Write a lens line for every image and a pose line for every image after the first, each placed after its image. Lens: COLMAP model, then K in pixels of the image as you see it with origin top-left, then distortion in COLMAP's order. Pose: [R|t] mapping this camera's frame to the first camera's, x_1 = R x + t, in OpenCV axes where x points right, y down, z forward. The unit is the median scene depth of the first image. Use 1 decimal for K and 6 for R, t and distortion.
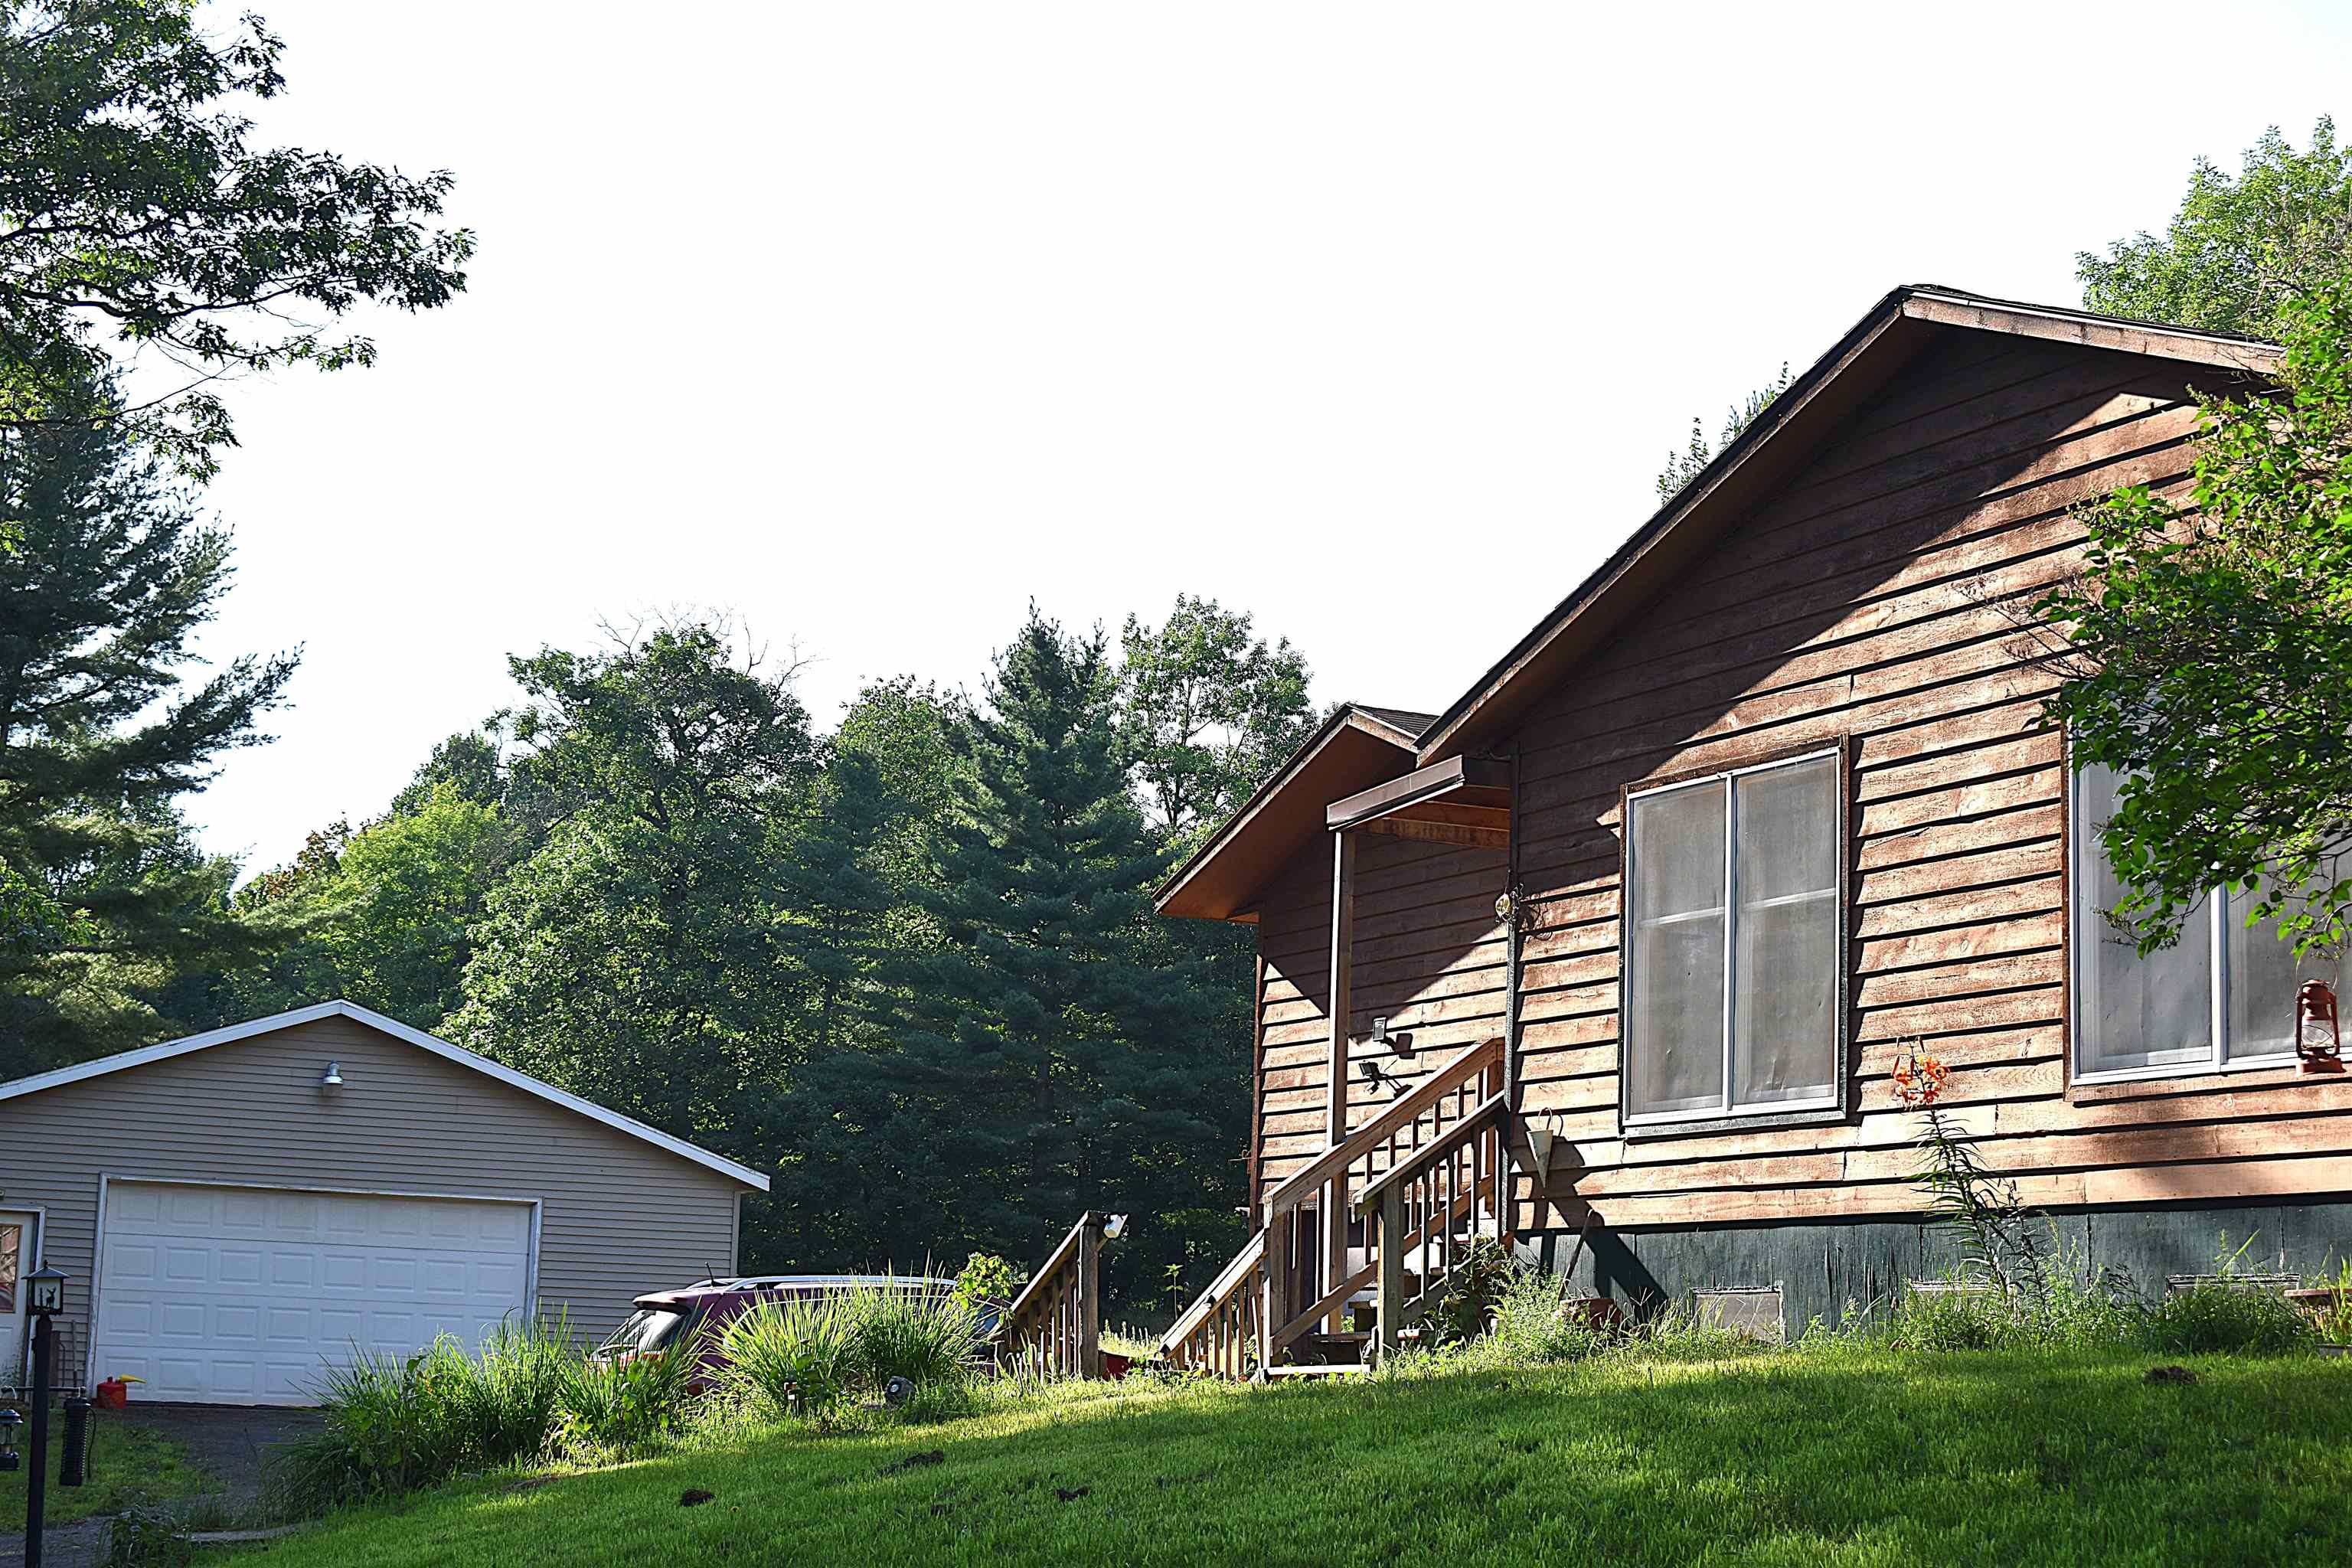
lens RADIAL K [[4007.6, 0, 1048.4], [0, 4007.6, 718.8], [0, 0, 1]] dist [0.053121, 0.000000]
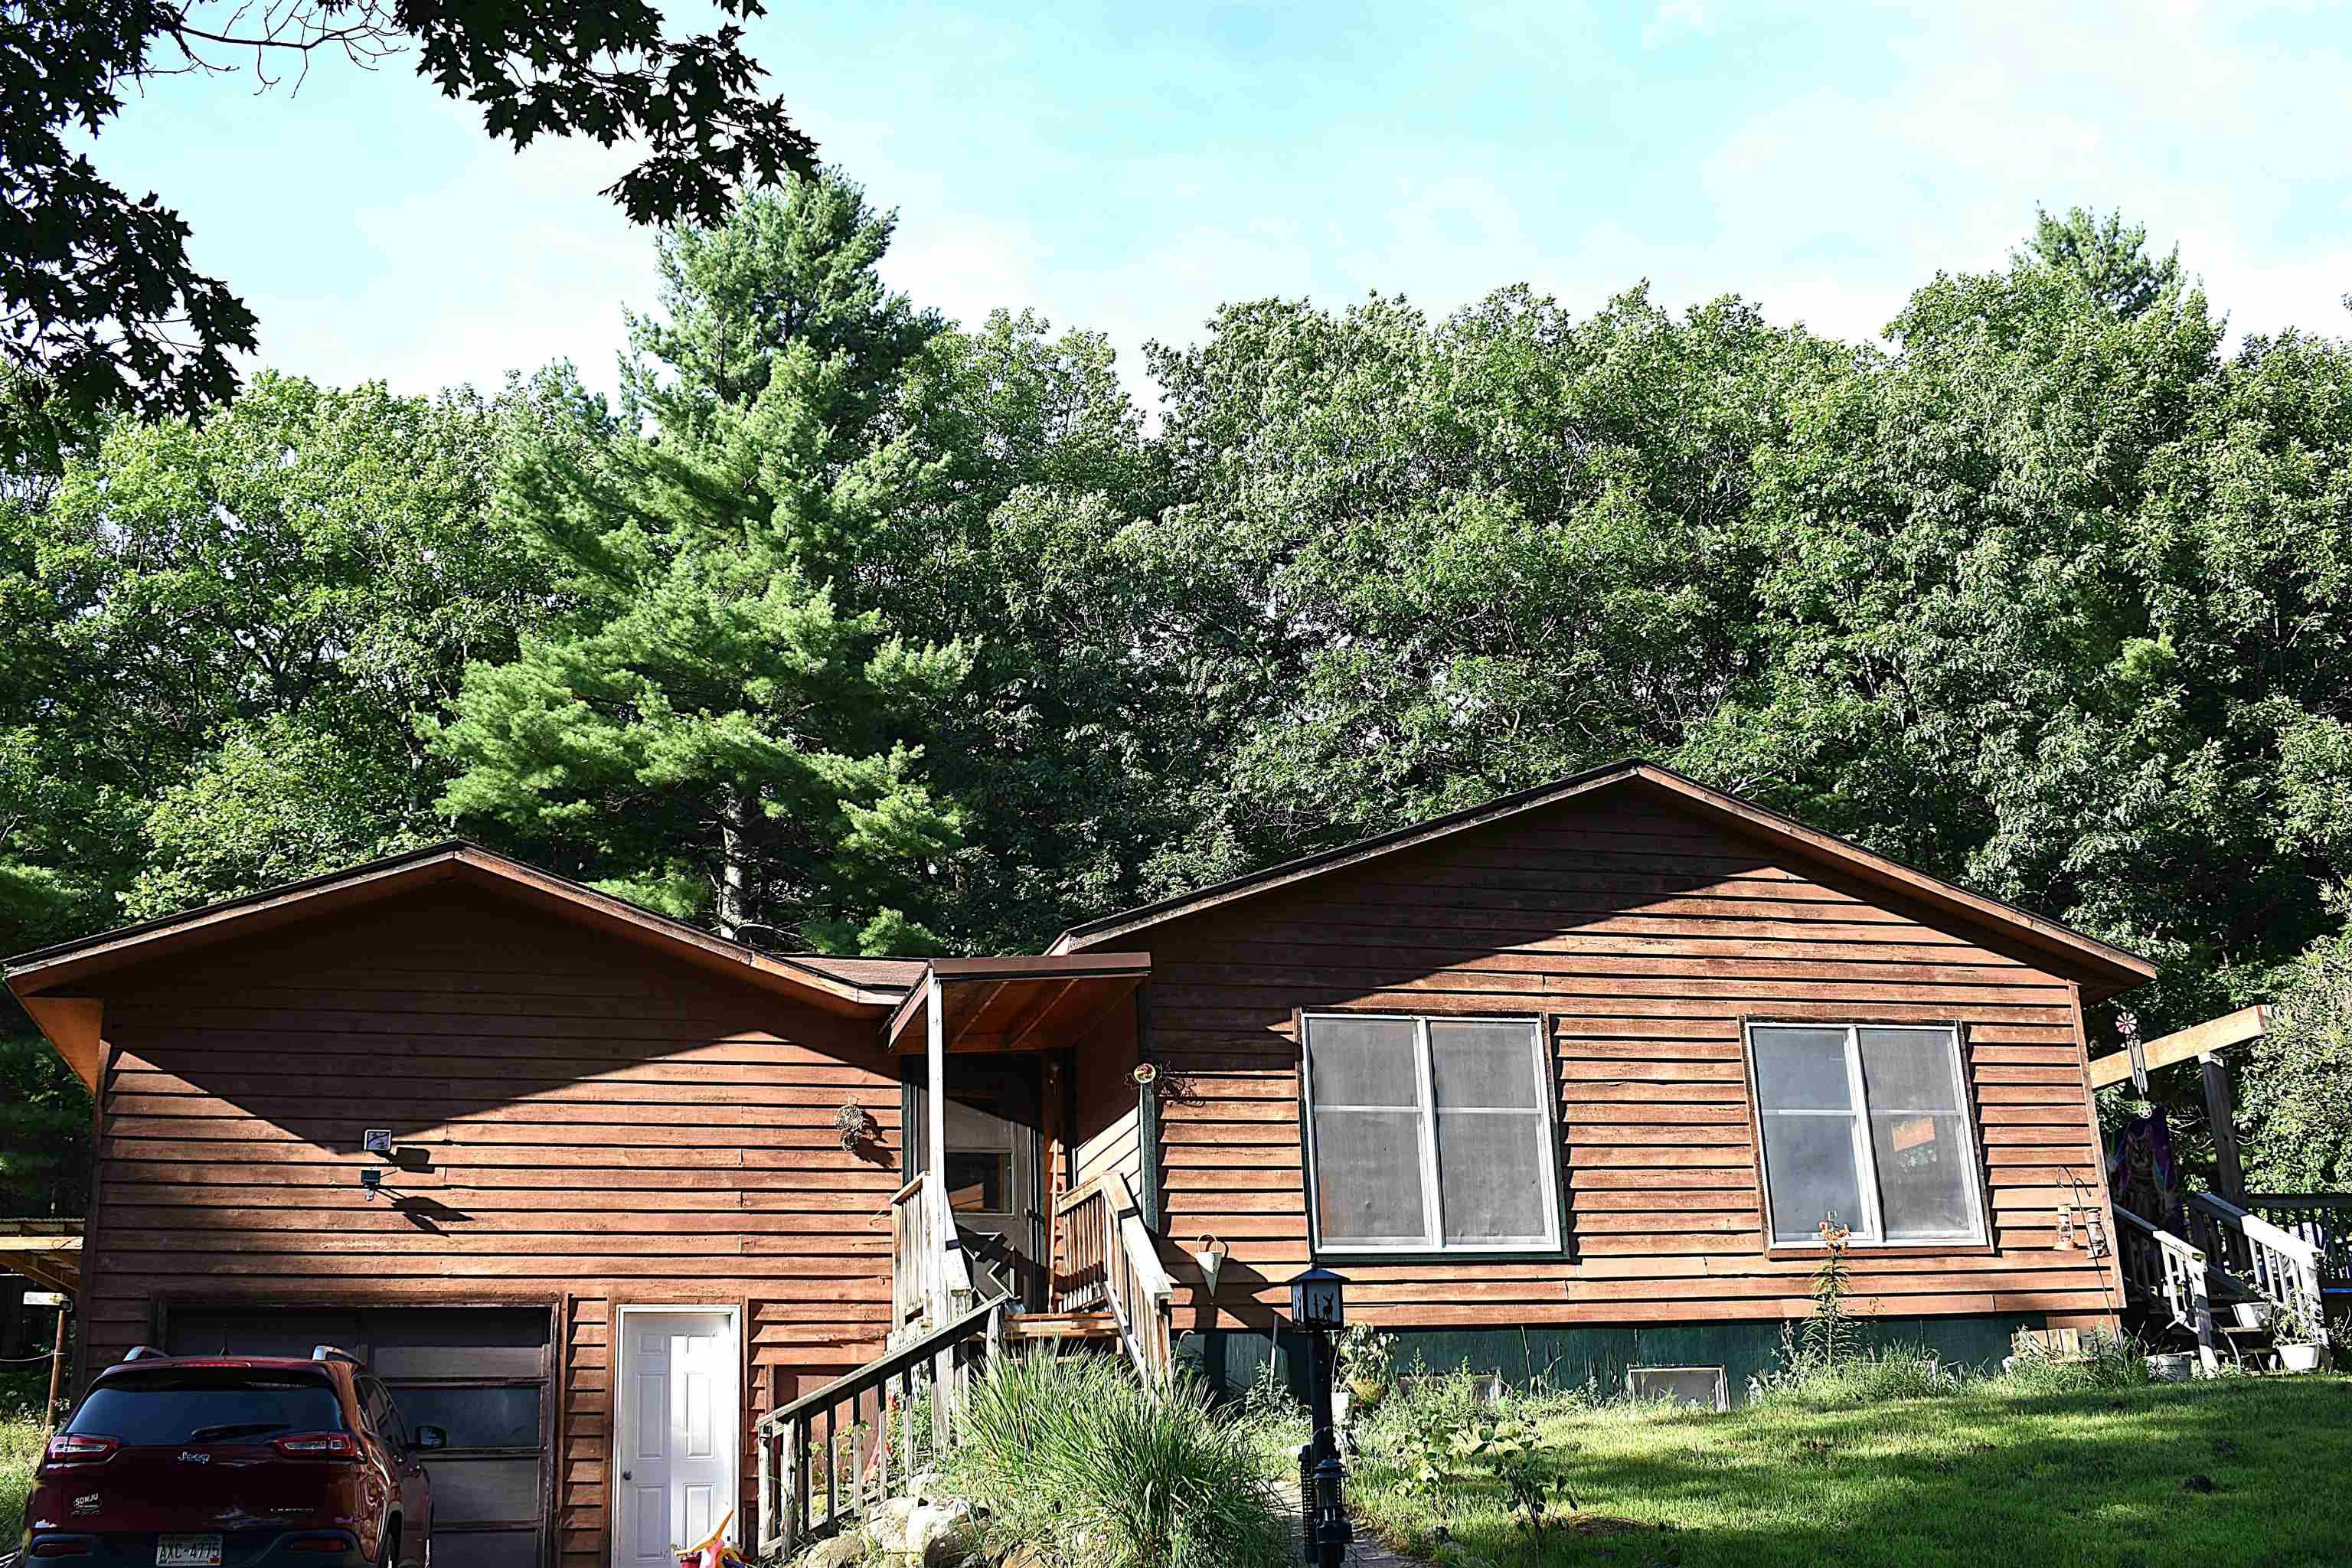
lens RADIAL K [[2300.9, 0, 1167.5], [0, 2300.9, 788.9], [0, 0, 1]] dist [-0.058547, 0.000000]
pose [[0.148149, 0.275681, 0.949764, -0.701917], [-0.122490, 0.958082, -0.258989, 0.171525], [-0.981350, -0.077968, 0.175708, 1.001515]]
